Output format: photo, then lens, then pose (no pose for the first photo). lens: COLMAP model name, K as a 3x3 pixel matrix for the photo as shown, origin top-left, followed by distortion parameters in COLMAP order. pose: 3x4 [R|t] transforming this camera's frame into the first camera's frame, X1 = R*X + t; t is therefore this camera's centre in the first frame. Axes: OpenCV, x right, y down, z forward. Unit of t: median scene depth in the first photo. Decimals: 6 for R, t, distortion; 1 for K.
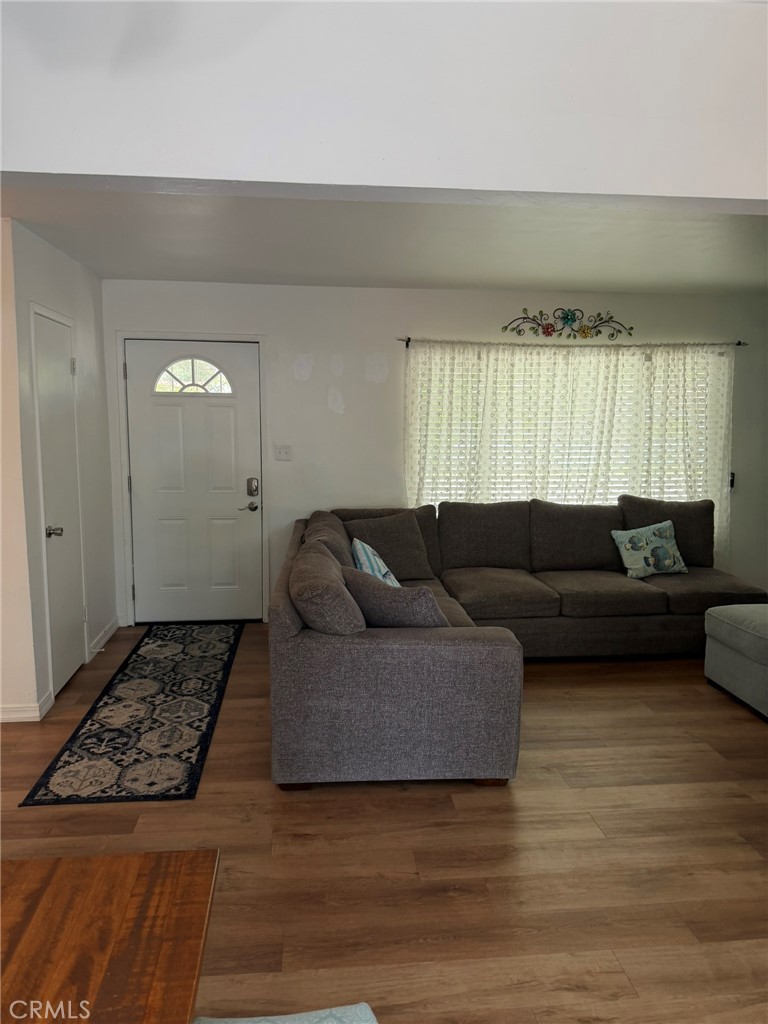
lens RADIAL K [[713.4, 0, 375.6], [0, 713.4, 505.9], [0, 0, 1]] dist [0.192739, -0.266535]
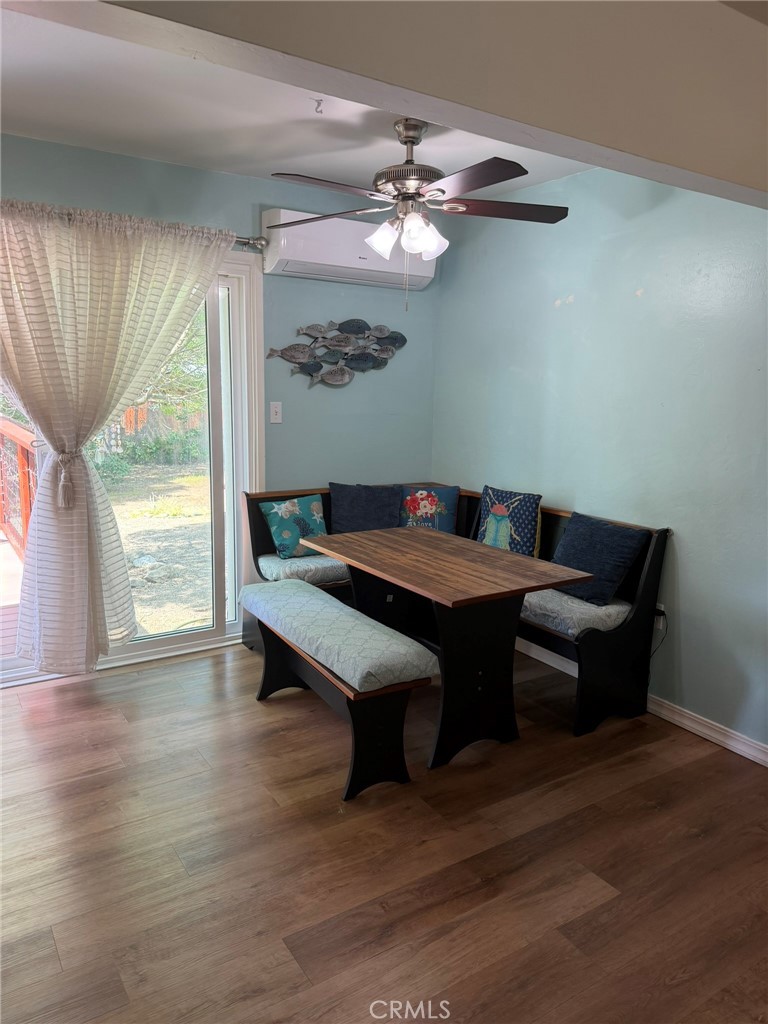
lens RADIAL K [[709.7, 0, 372.0], [0, 709.7, 519.2], [0, 0, 1]] dist [0.087032, -0.073062]
pose [[-0.898191, 0.064852, -0.434795, 0.196602], [-0.074113, 0.952563, 0.295180, -0.067737], [0.433313, 0.297352, -0.850777, 0.631233]]
